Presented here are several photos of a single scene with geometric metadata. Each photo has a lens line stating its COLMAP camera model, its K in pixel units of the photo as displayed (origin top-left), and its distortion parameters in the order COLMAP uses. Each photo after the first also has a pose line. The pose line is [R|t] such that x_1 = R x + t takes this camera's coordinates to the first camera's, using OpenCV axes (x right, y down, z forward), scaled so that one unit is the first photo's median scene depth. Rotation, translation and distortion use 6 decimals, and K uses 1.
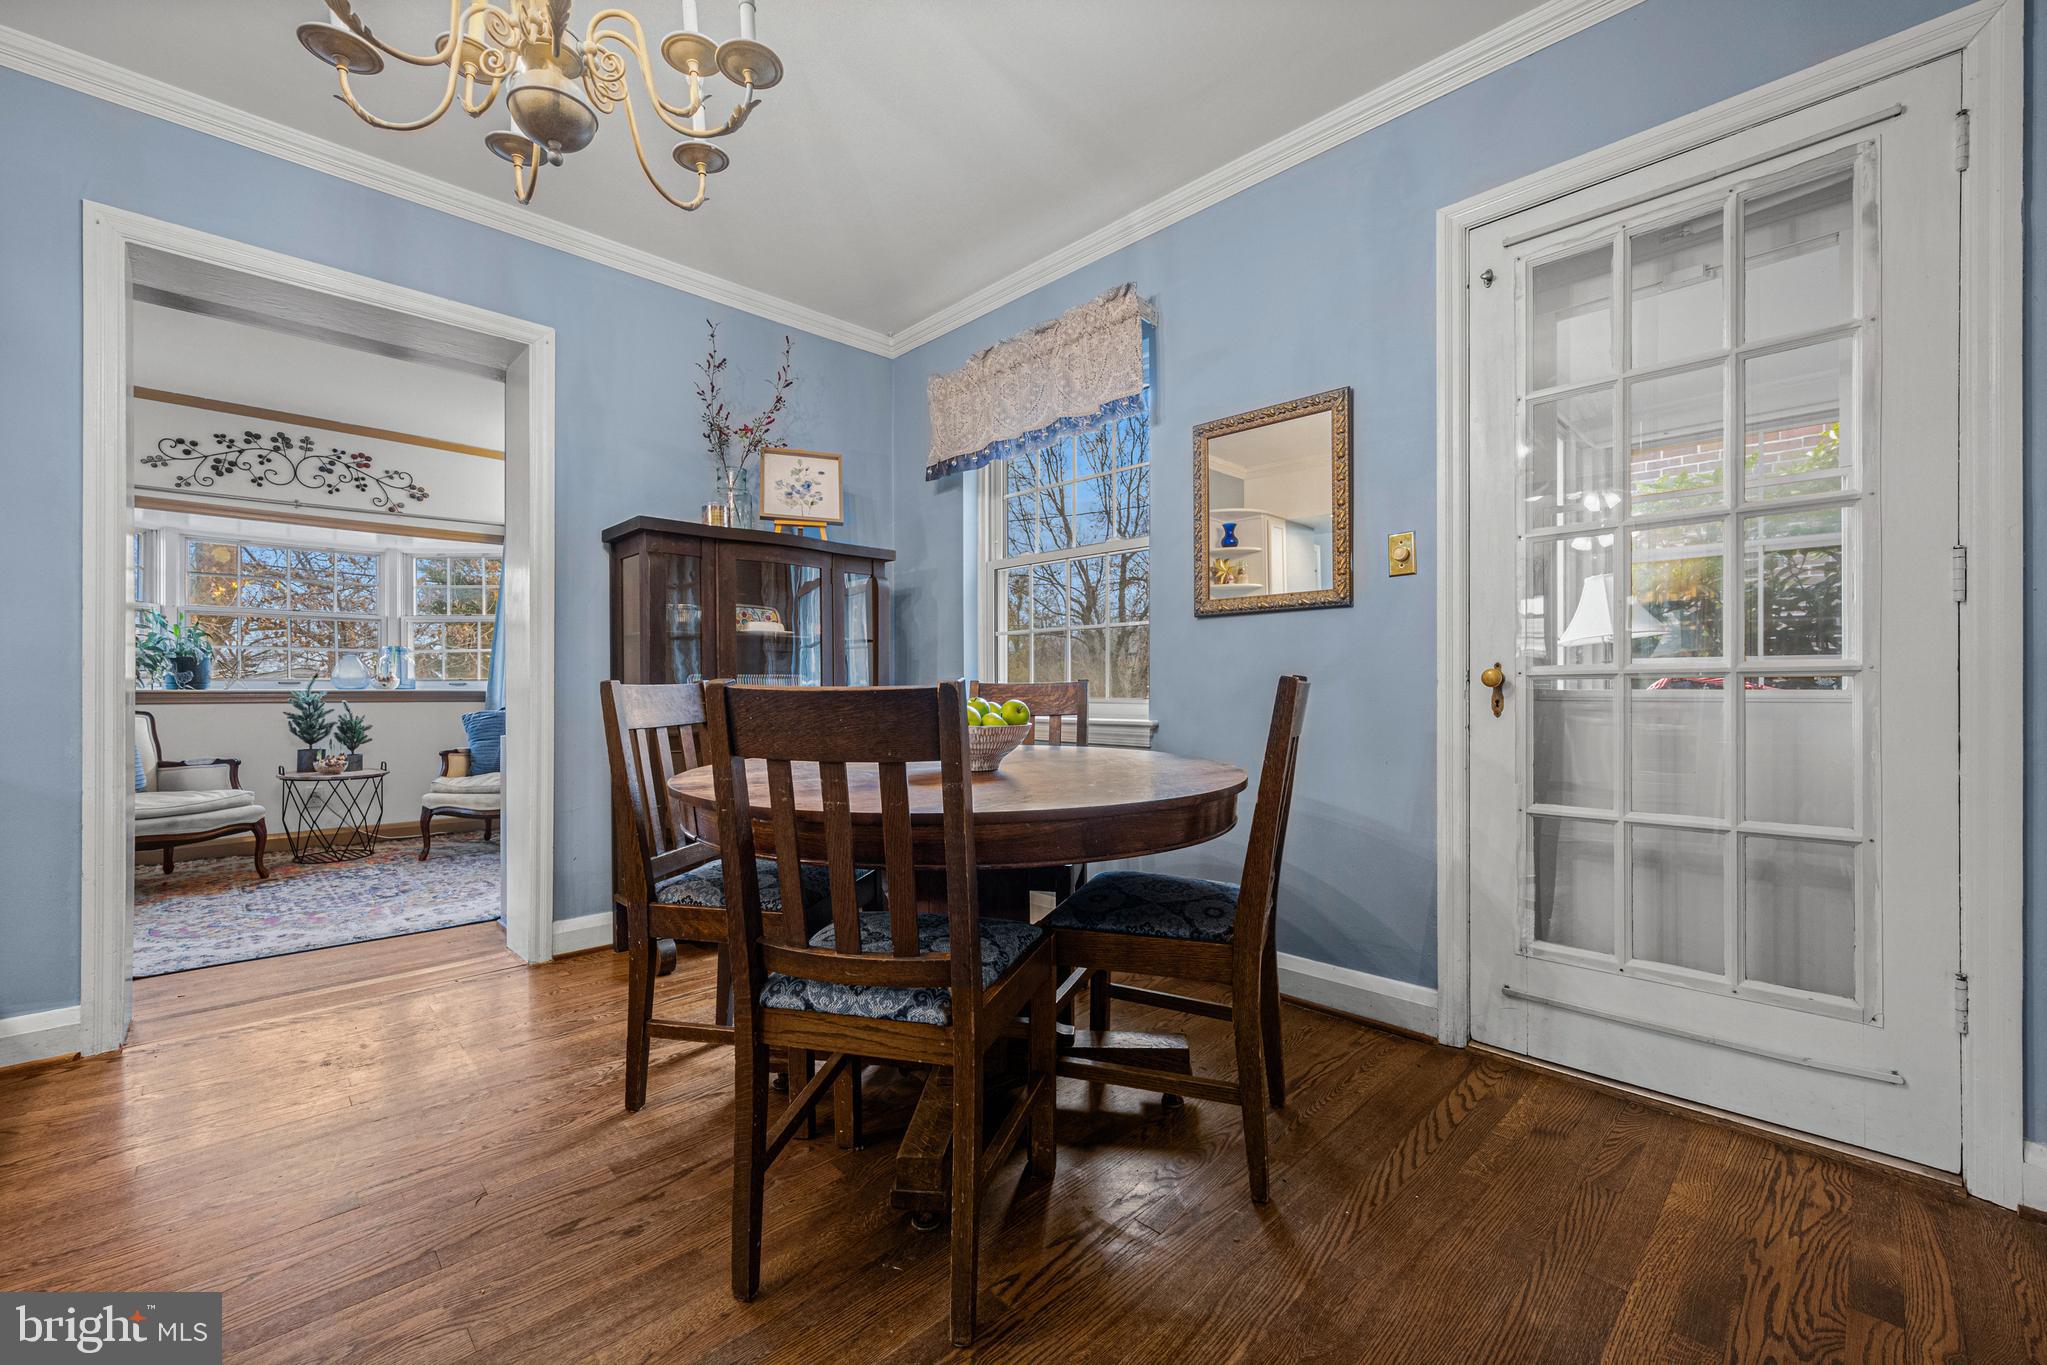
lens RADIAL K [[817.8, 0, 1017.9], [0, 817.8, 685.2], [0, 0, 1]] dist [-0.004436, 0.001209]
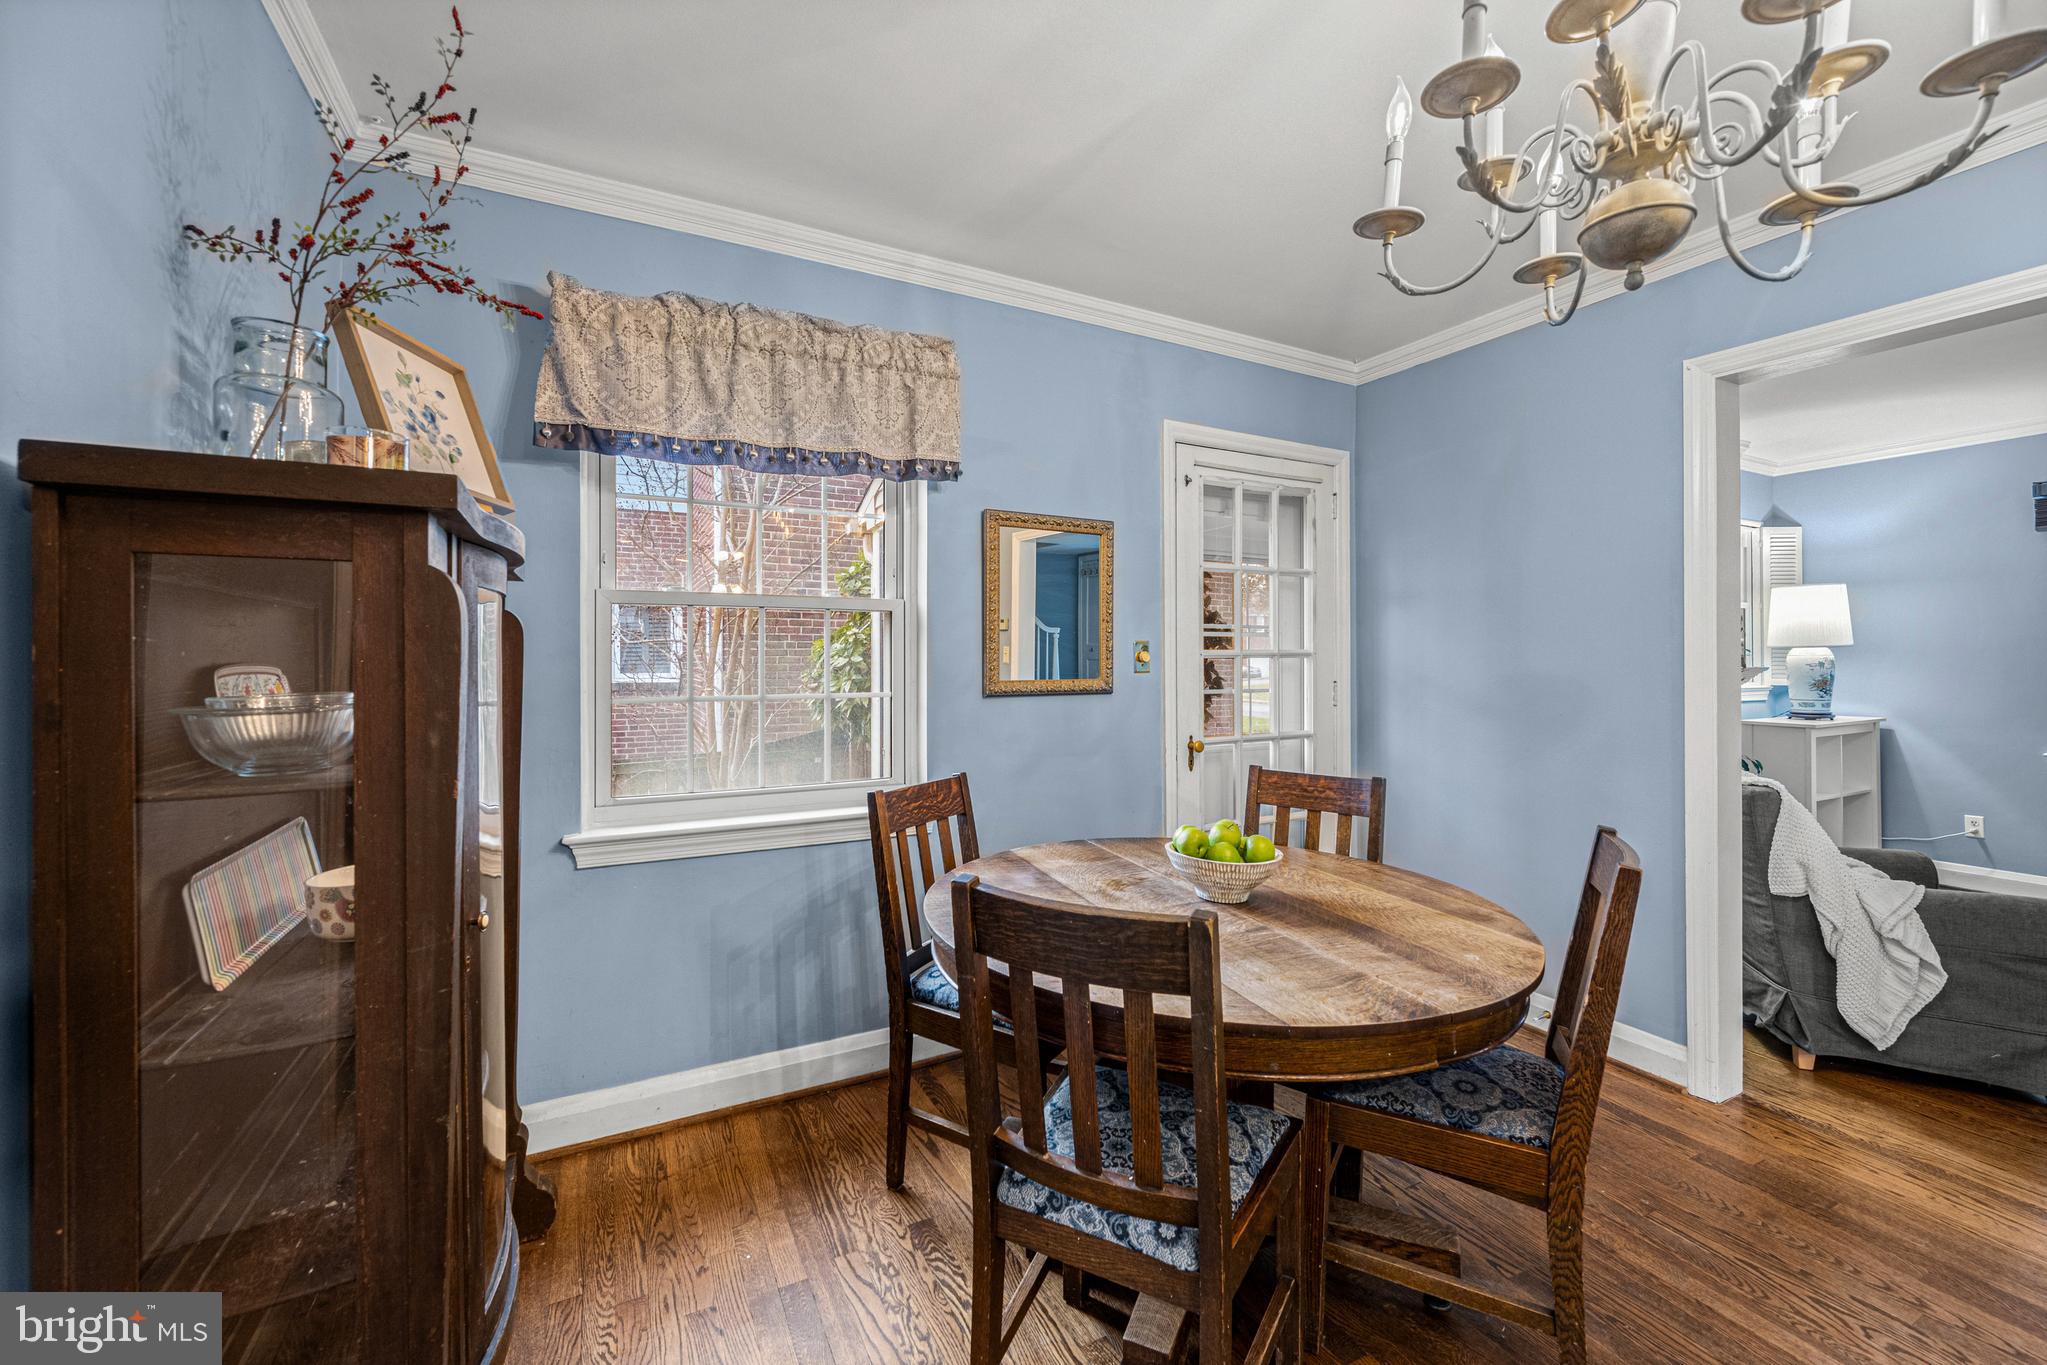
lens RADIAL K [[817.8, 0, 1021.9], [0, 817.8, 662.6], [0, 0, 1]] dist [-0.004436, 0.001209]
pose [[0.287047, -0.000006, 0.957917, -0.853656], [0.008236, 0.999963, -0.002462, -0.142682], [-0.957881, 0.008596, 0.287036, 0.766106]]
